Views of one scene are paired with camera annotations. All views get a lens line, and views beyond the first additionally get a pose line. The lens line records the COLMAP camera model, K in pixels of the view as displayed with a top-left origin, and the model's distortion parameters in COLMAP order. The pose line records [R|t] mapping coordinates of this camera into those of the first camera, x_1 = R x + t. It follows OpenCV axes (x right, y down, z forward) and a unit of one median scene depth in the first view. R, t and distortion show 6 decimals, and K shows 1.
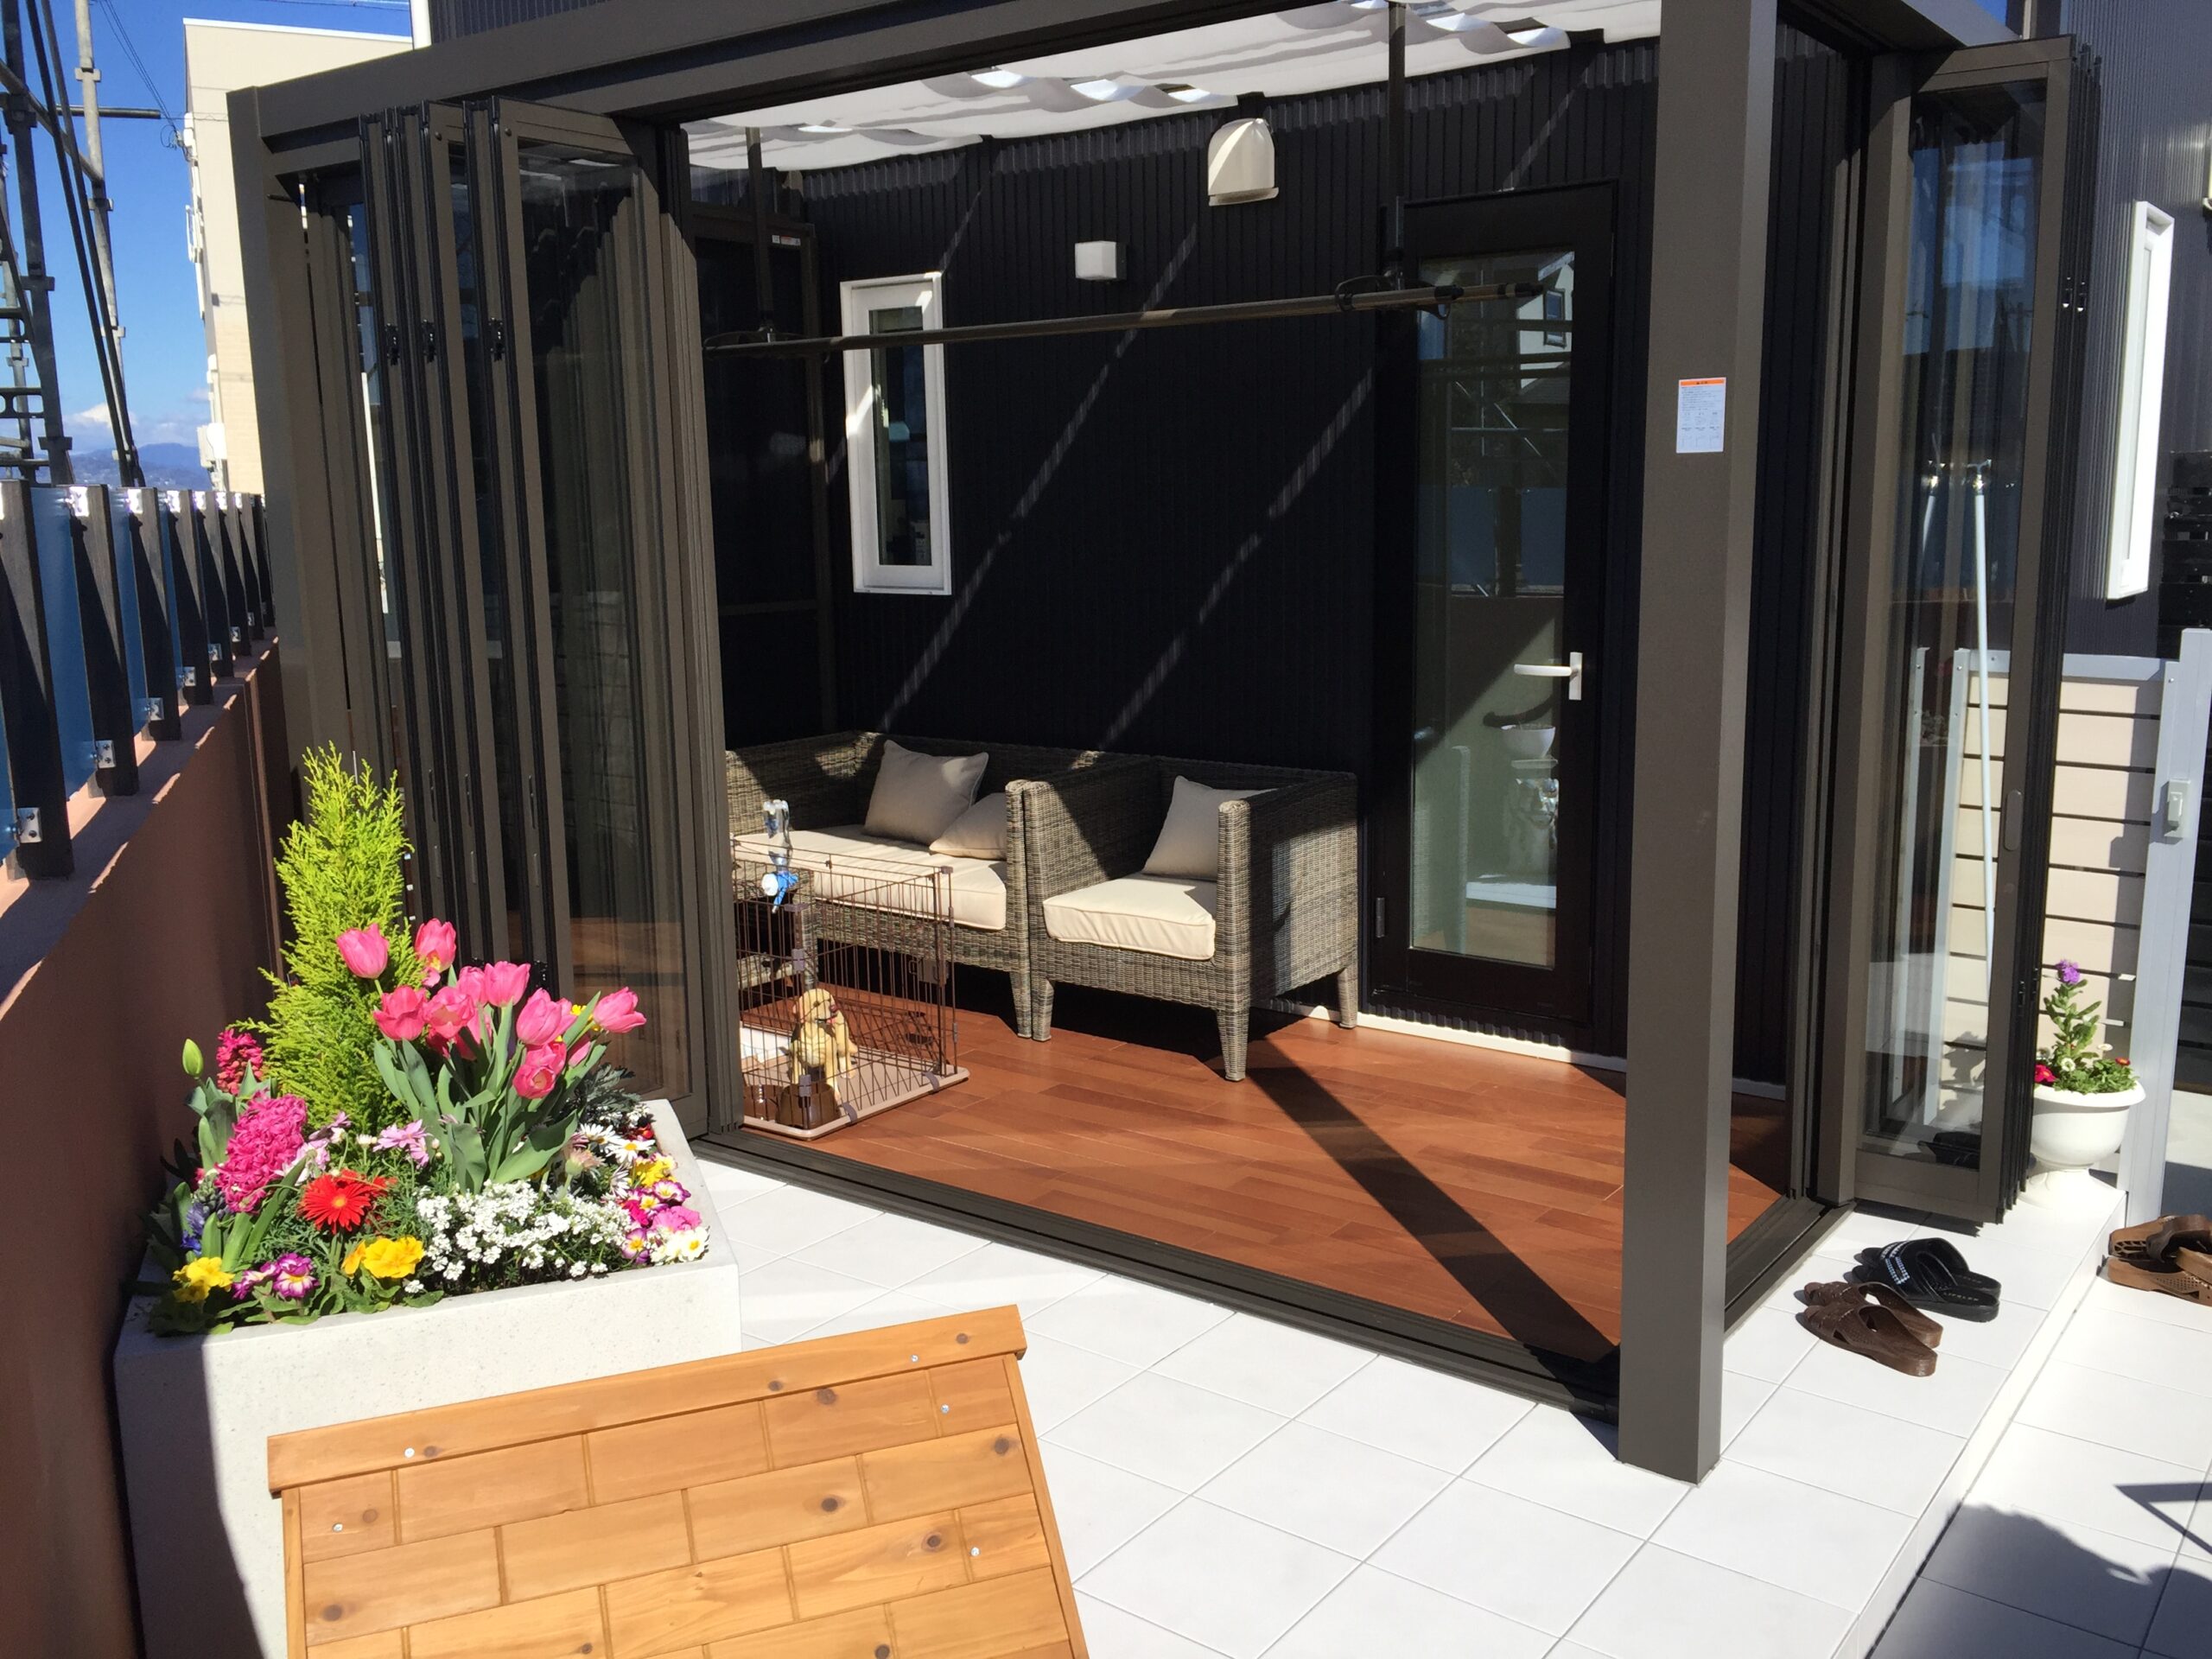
lens RADIAL K [[1903.1, 0, 1106.0], [0, 1903.1, 829.5], [0, 0, 1]] dist [-0.000722, -0.004028]
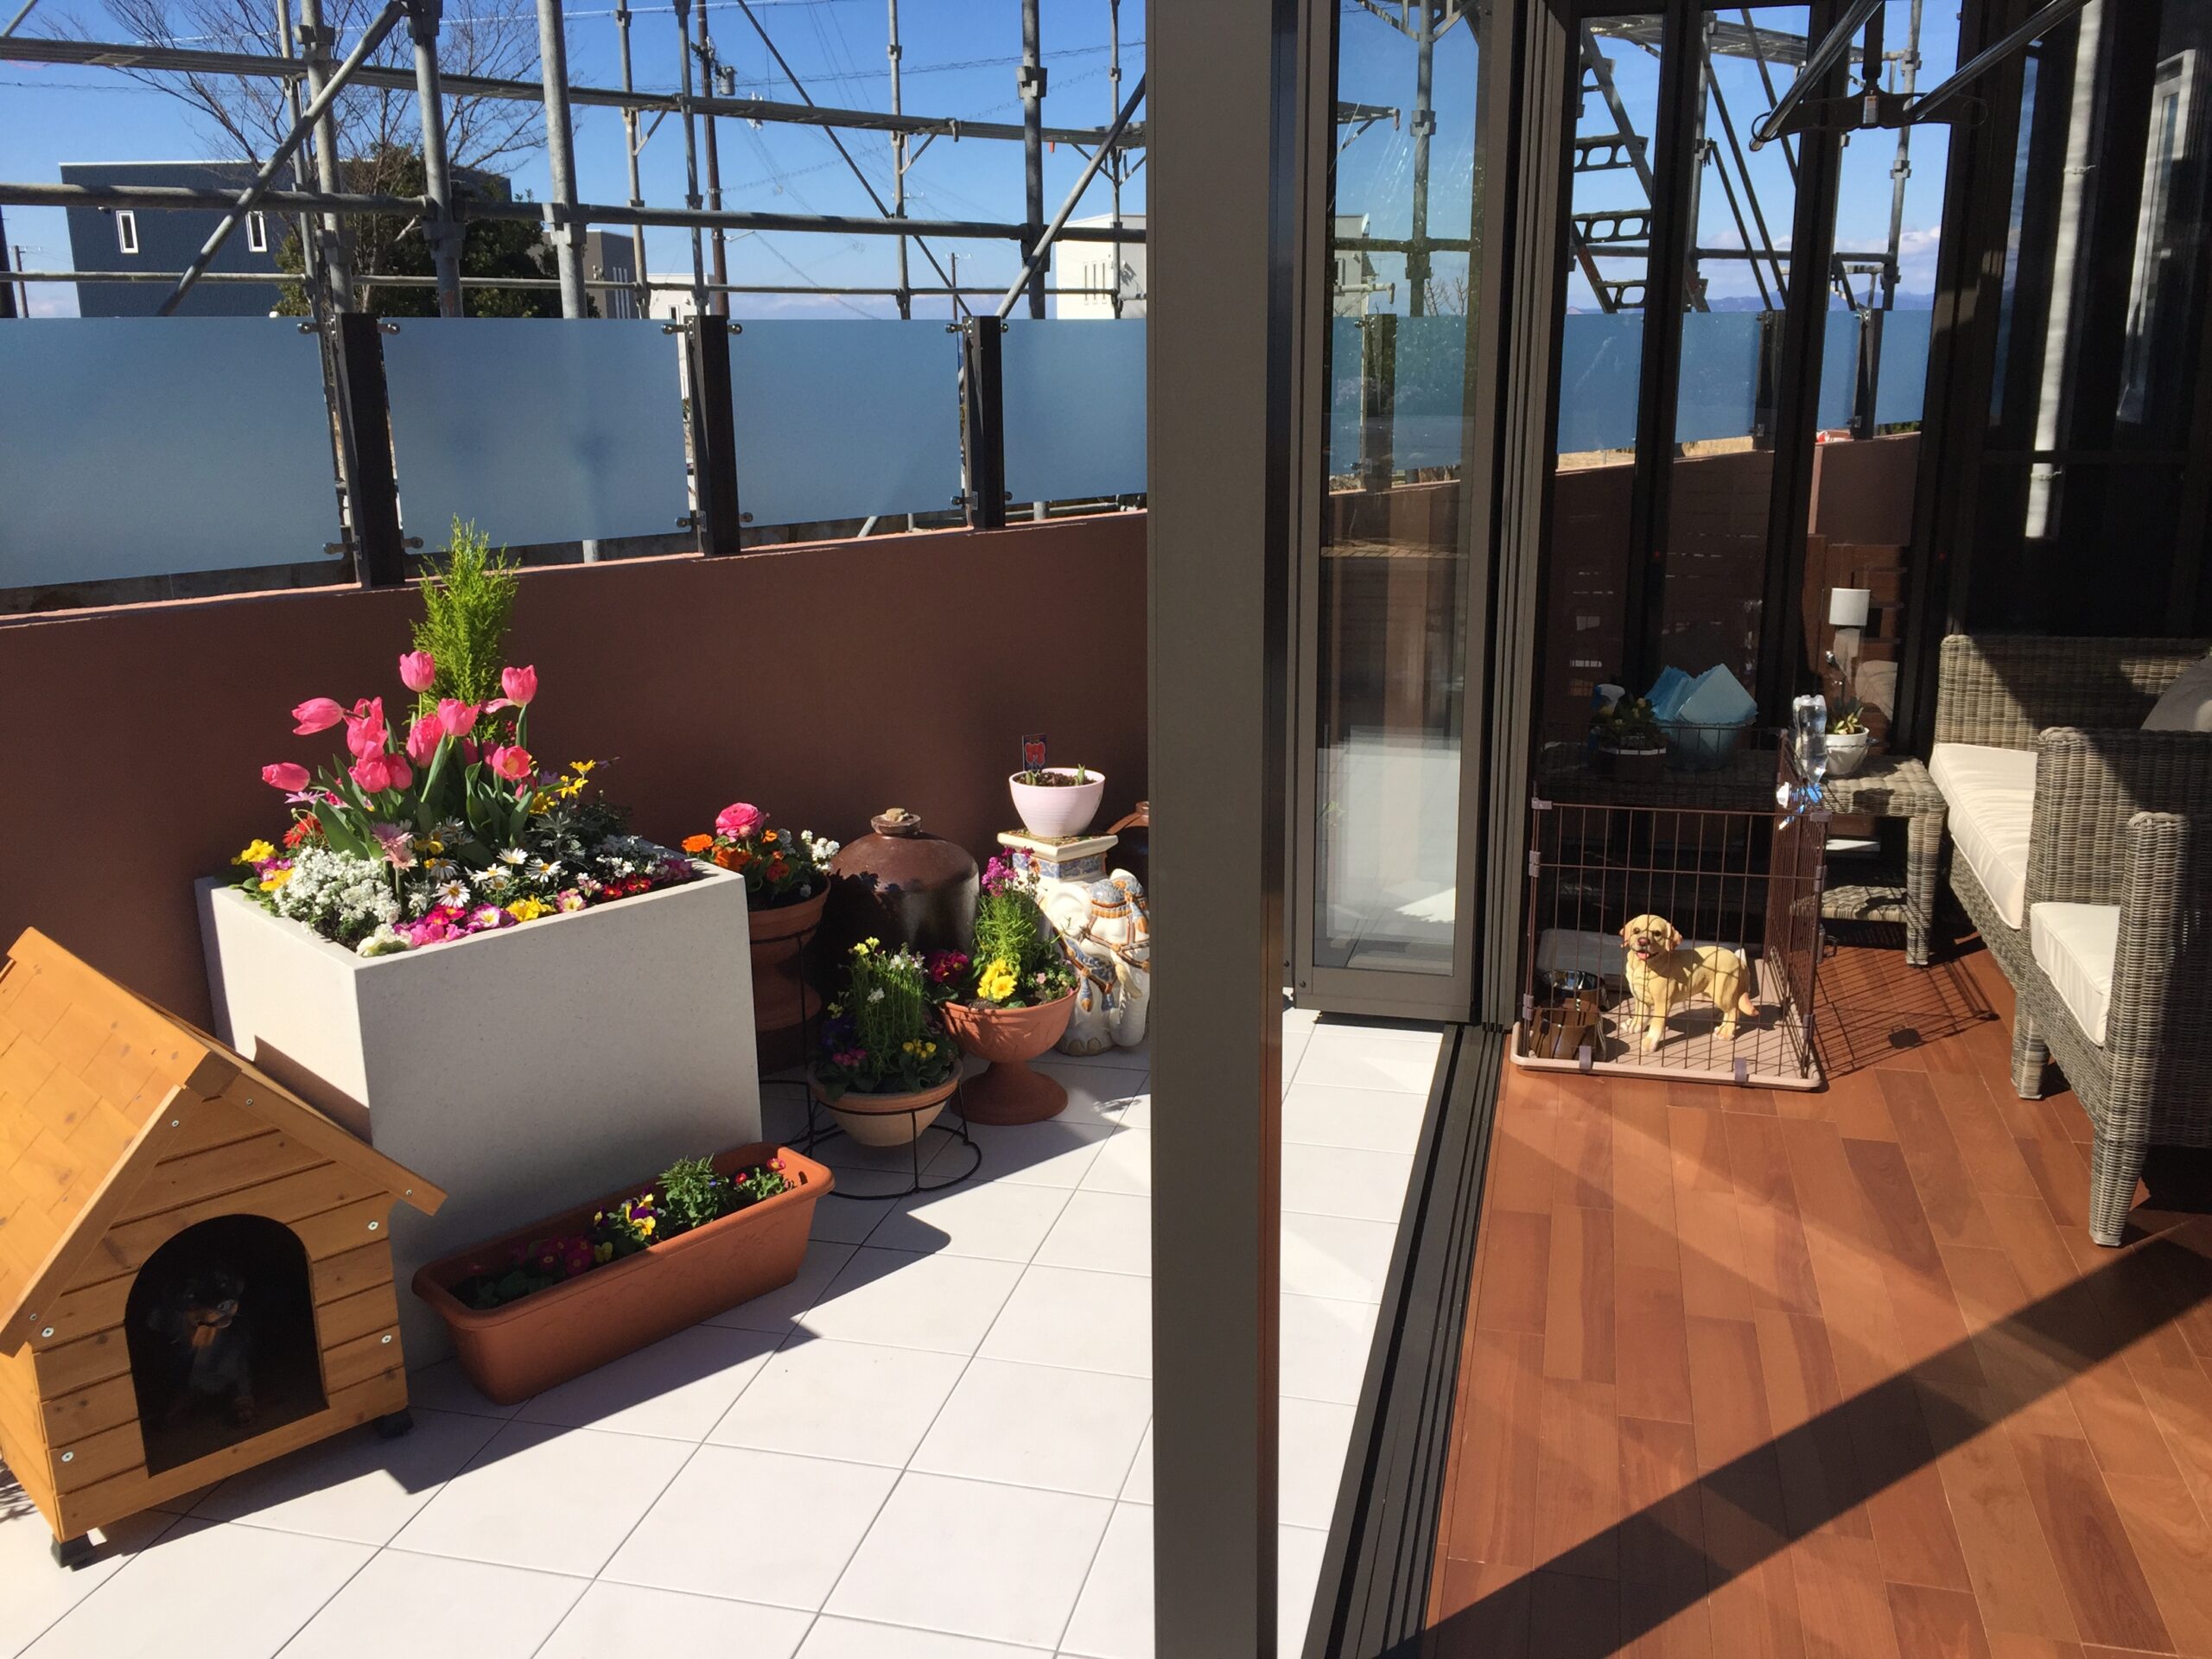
lens RADIAL K [[1941.0, 0, 1111.3], [0, 1941.0, 763.7], [0, 0, 1]] dist [0.010261, -0.012917]
pose [[0.405836, 0.217082, -0.887791, 0.536203], [-0.160816, 0.973188, 0.164449, -0.090368], [0.899686, 0.076032, 0.429865, 0.442928]]
